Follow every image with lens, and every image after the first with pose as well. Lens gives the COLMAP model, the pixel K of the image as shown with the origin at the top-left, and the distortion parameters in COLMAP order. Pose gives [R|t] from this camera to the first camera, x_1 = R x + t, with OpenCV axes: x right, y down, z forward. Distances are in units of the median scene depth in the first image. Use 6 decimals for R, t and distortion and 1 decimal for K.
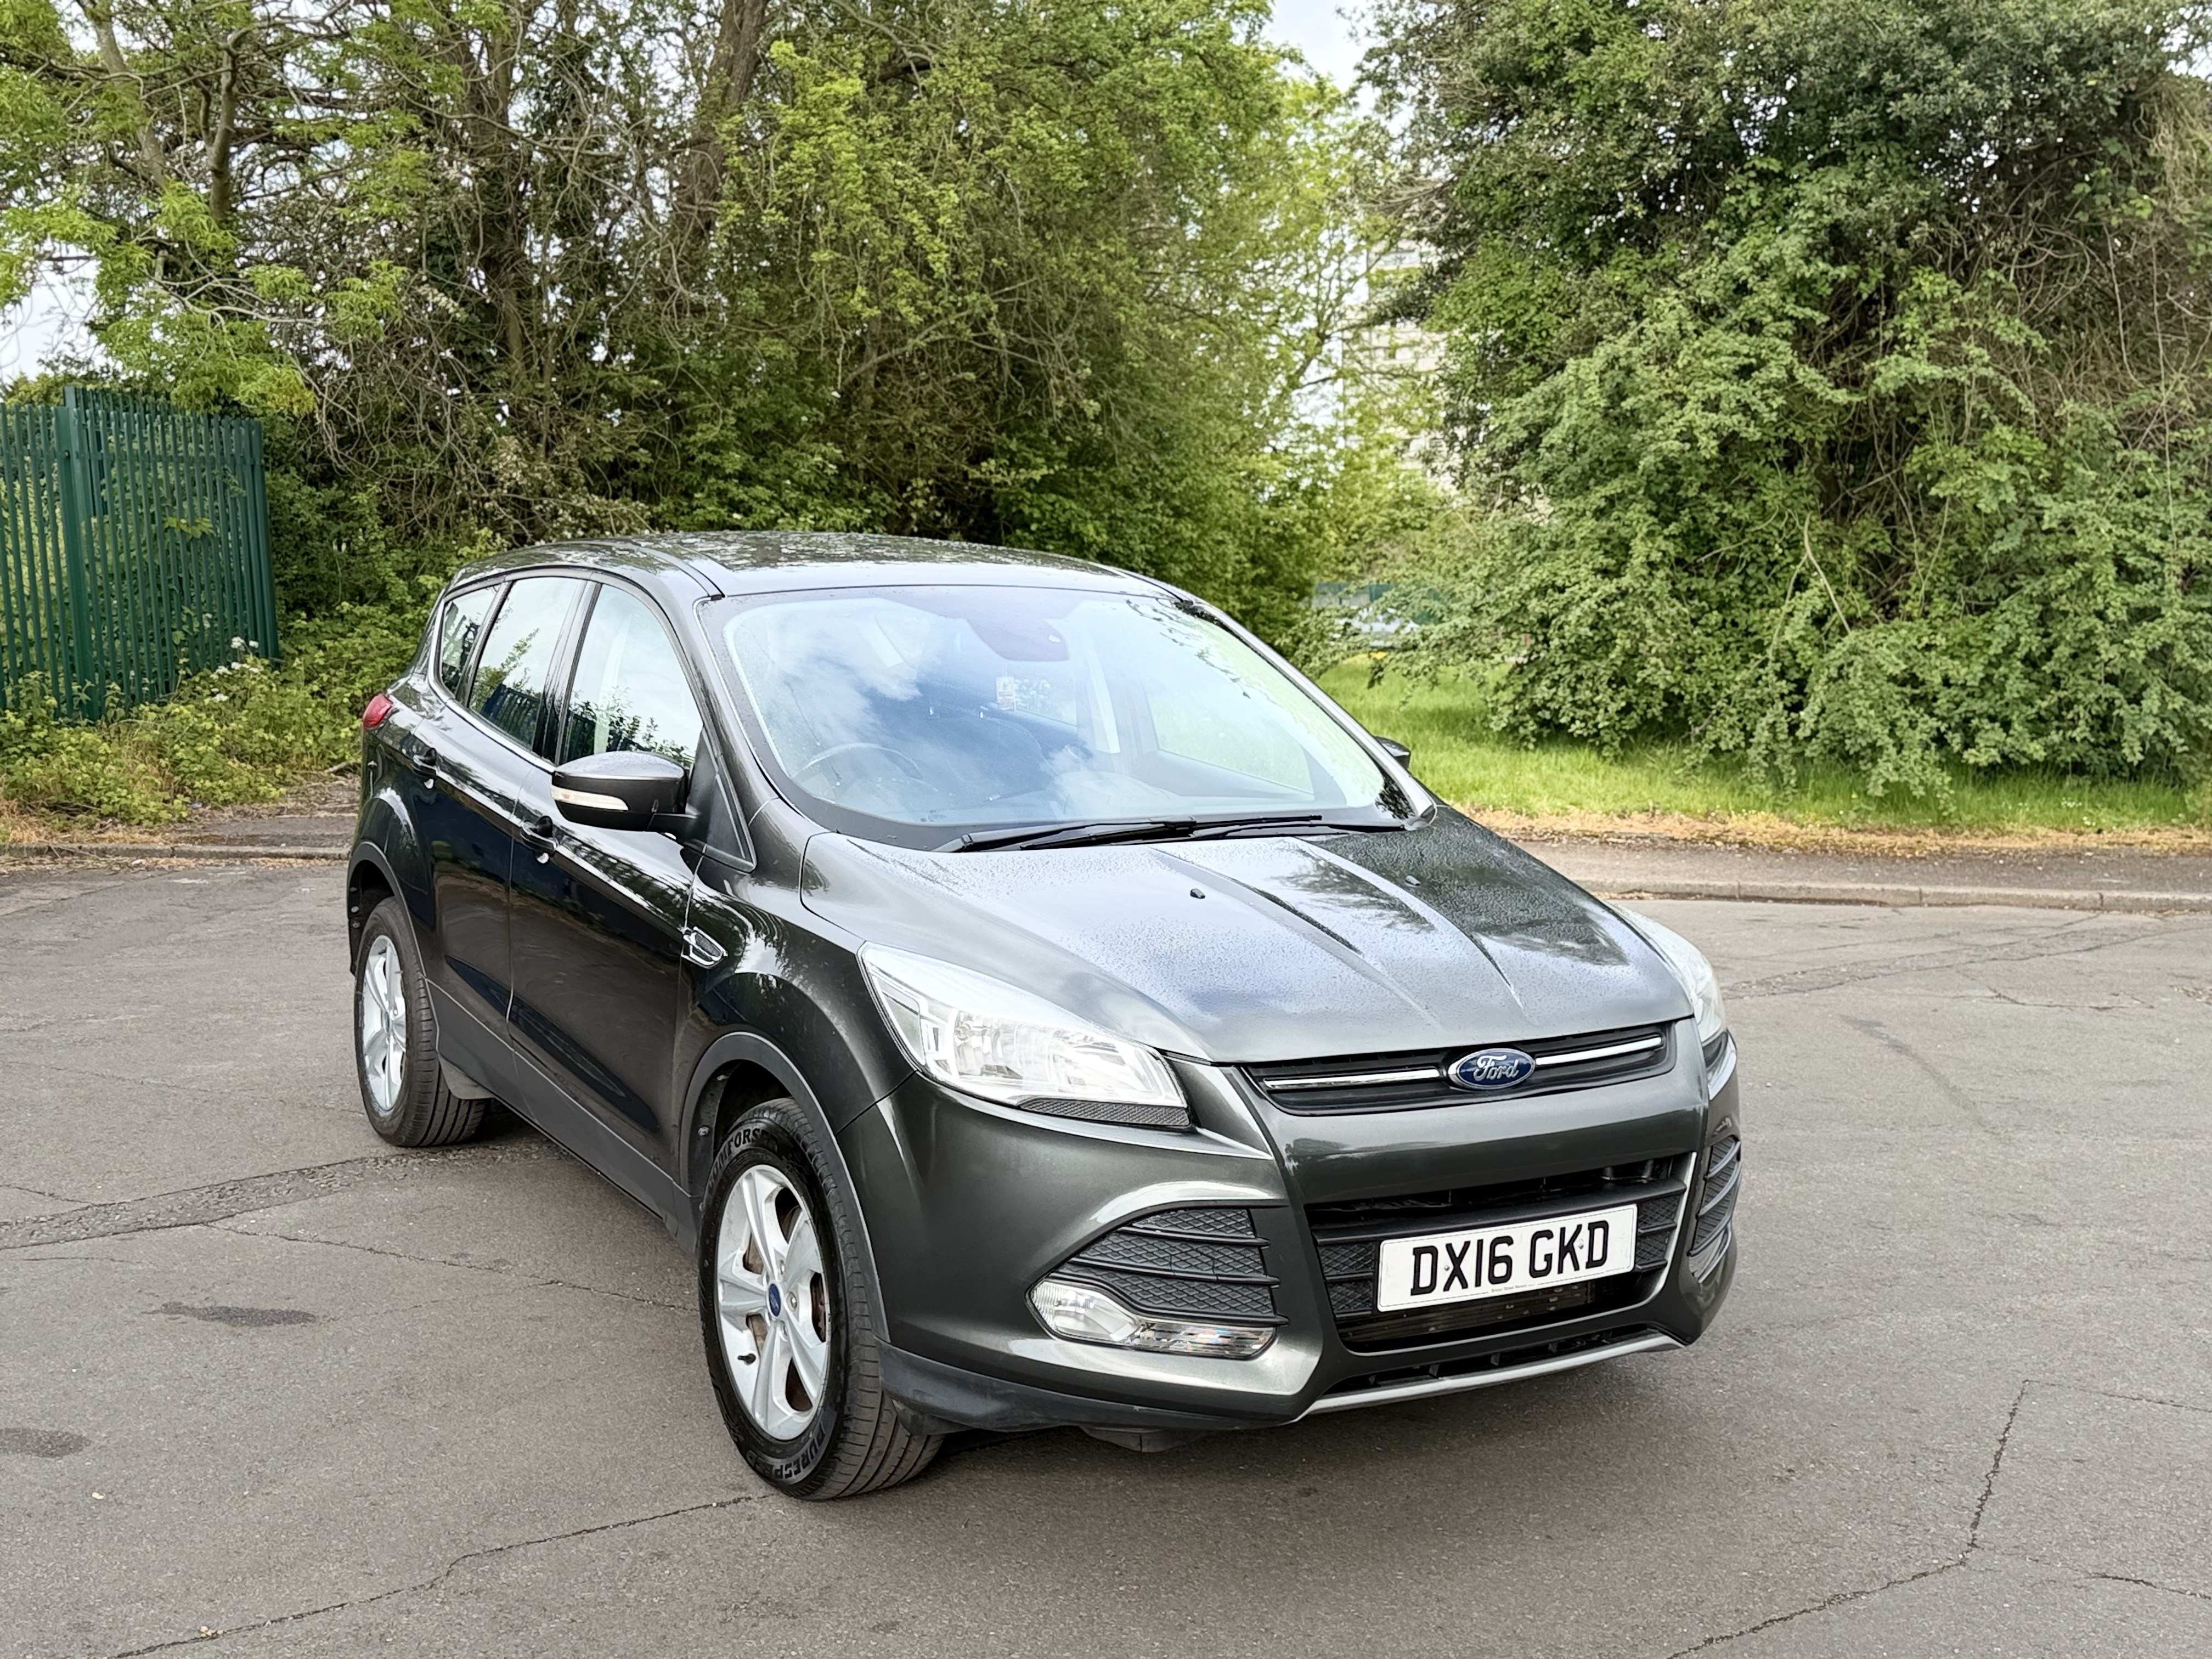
lens RADIAL K [[2369.7, 0, 1094.0], [0, 2369.7, 817.9], [0, 0, 1]] dist [0.068127, 0.000000]
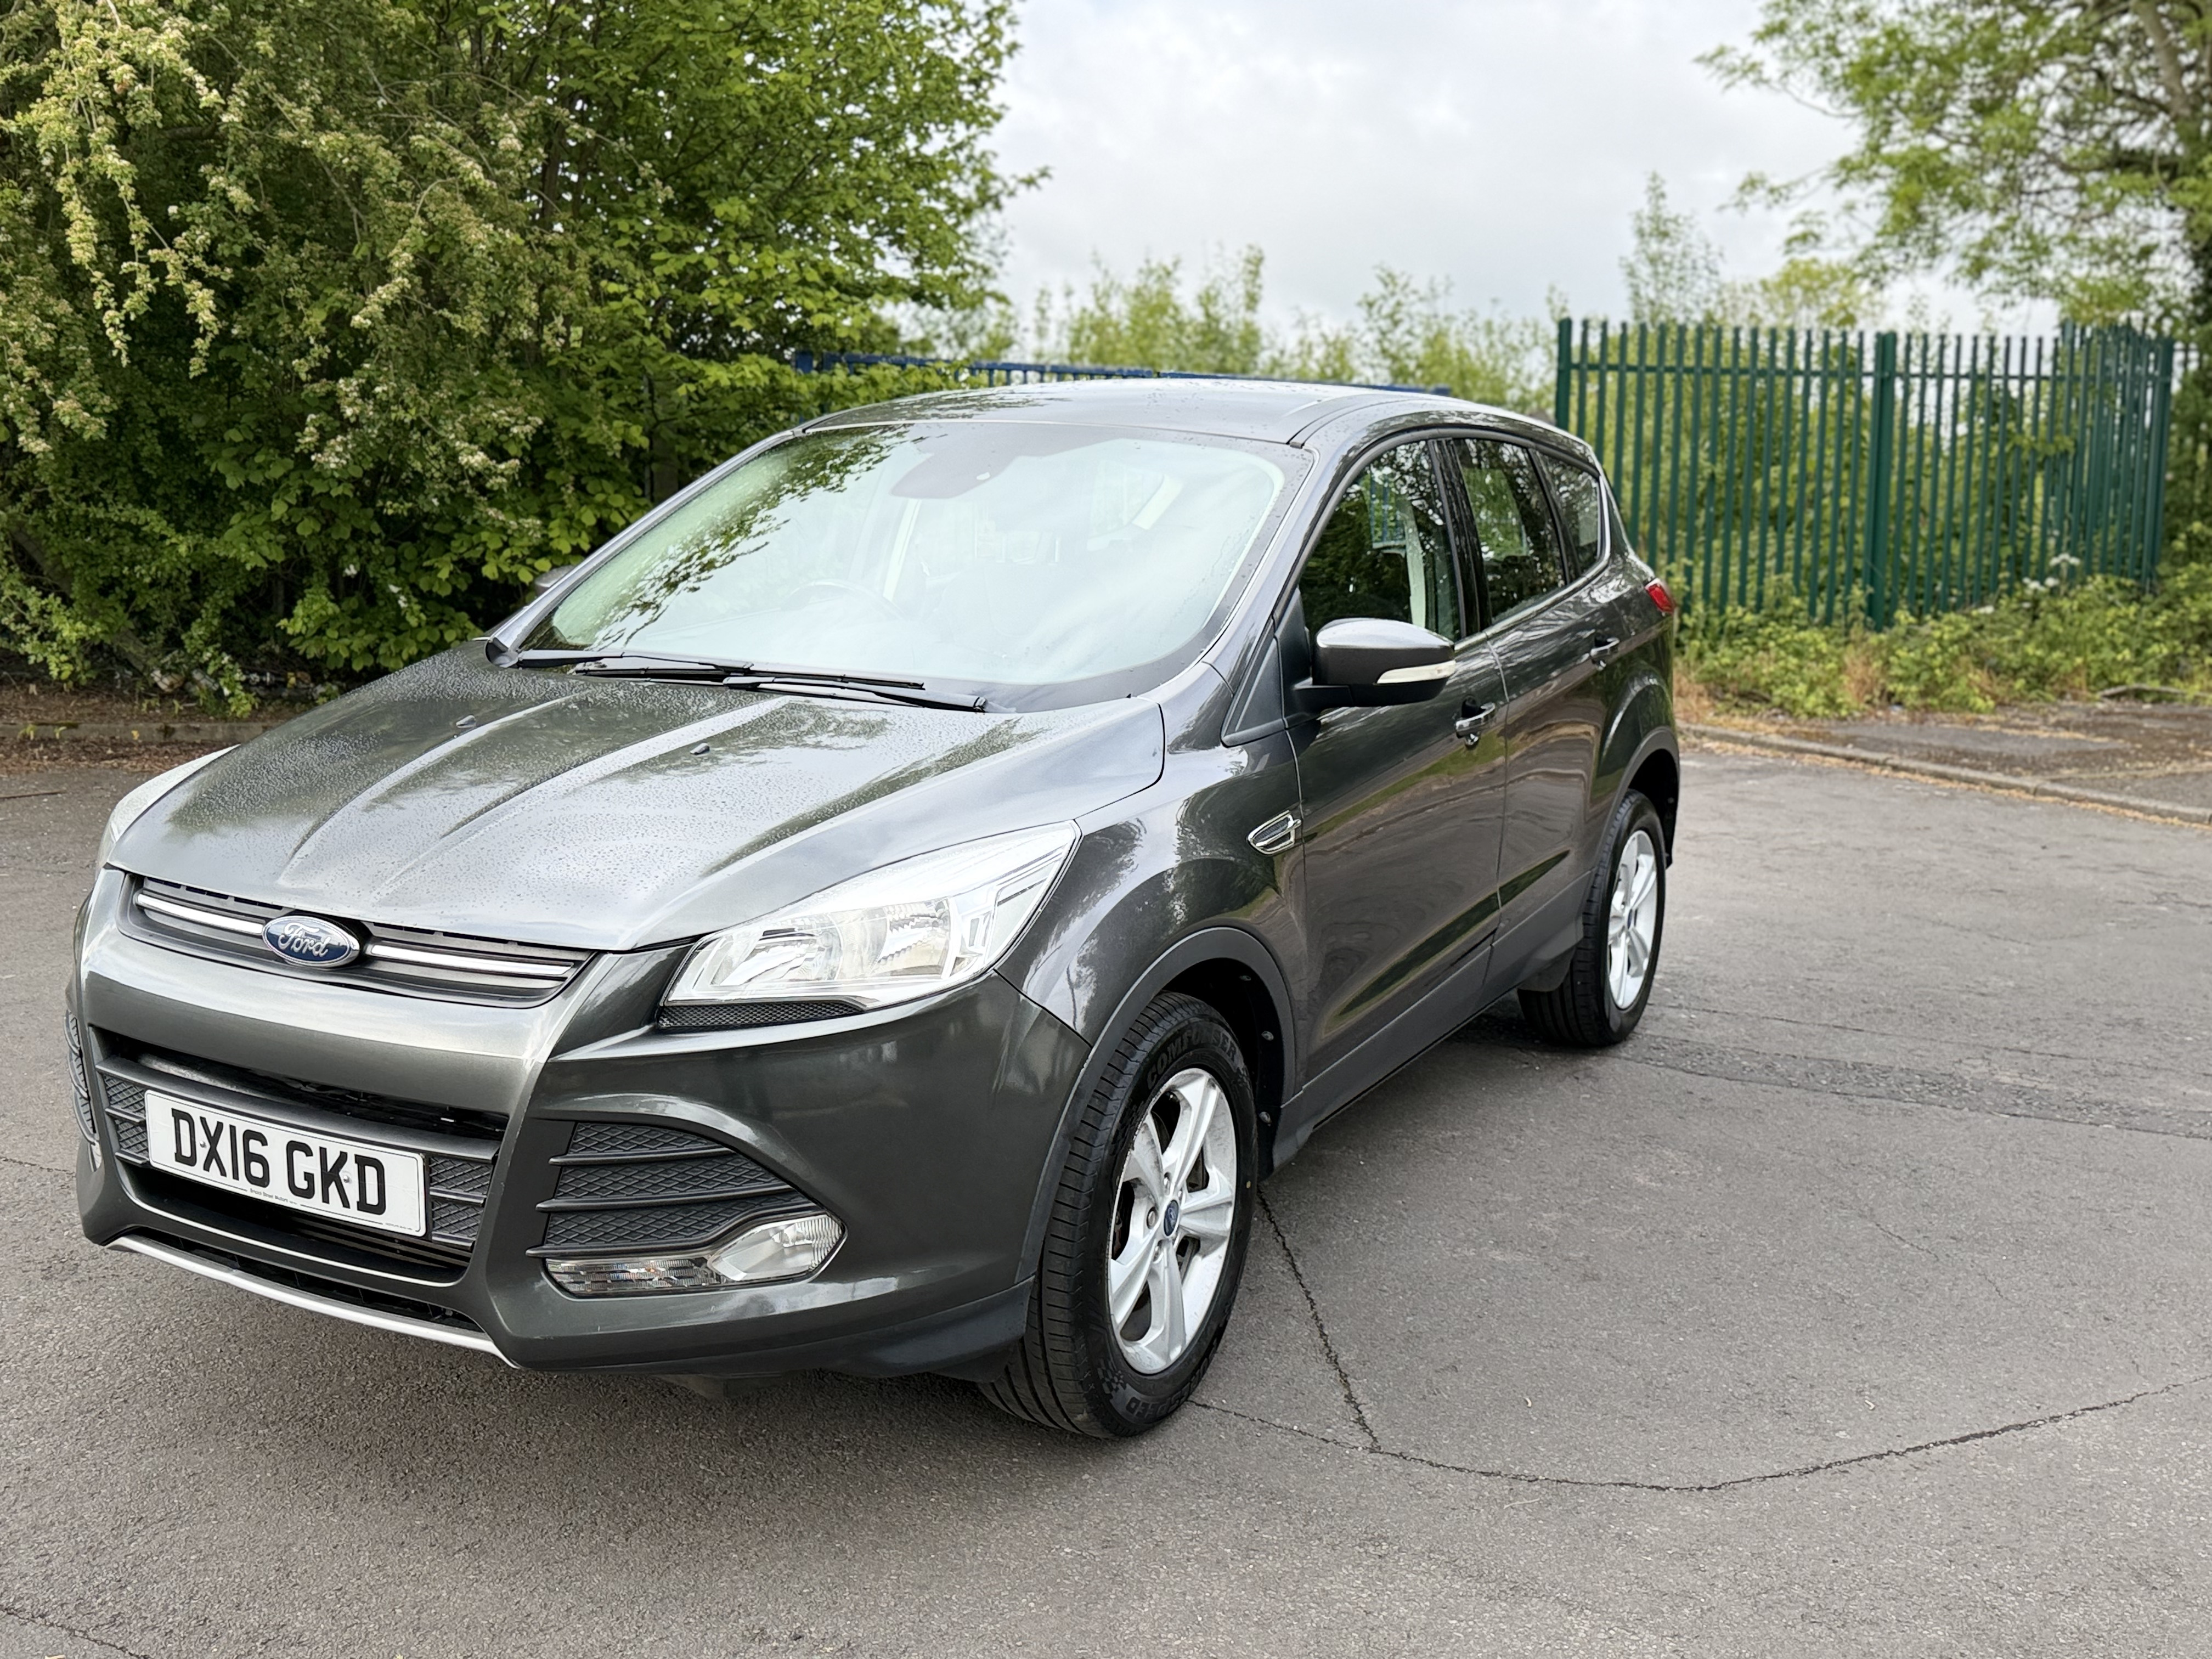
lens RADIAL K [[2175.7, 0, 1094.6], [0, 2175.7, 827.9], [0, 0, 1]] dist [0.003153, 0.000000]
pose [[0.528524, 0.138473, -0.837549, 0.951981], [-0.105217, 0.989685, 0.097230, -0.037342], [0.842373, 0.036736, 0.537641, 0.821029]]
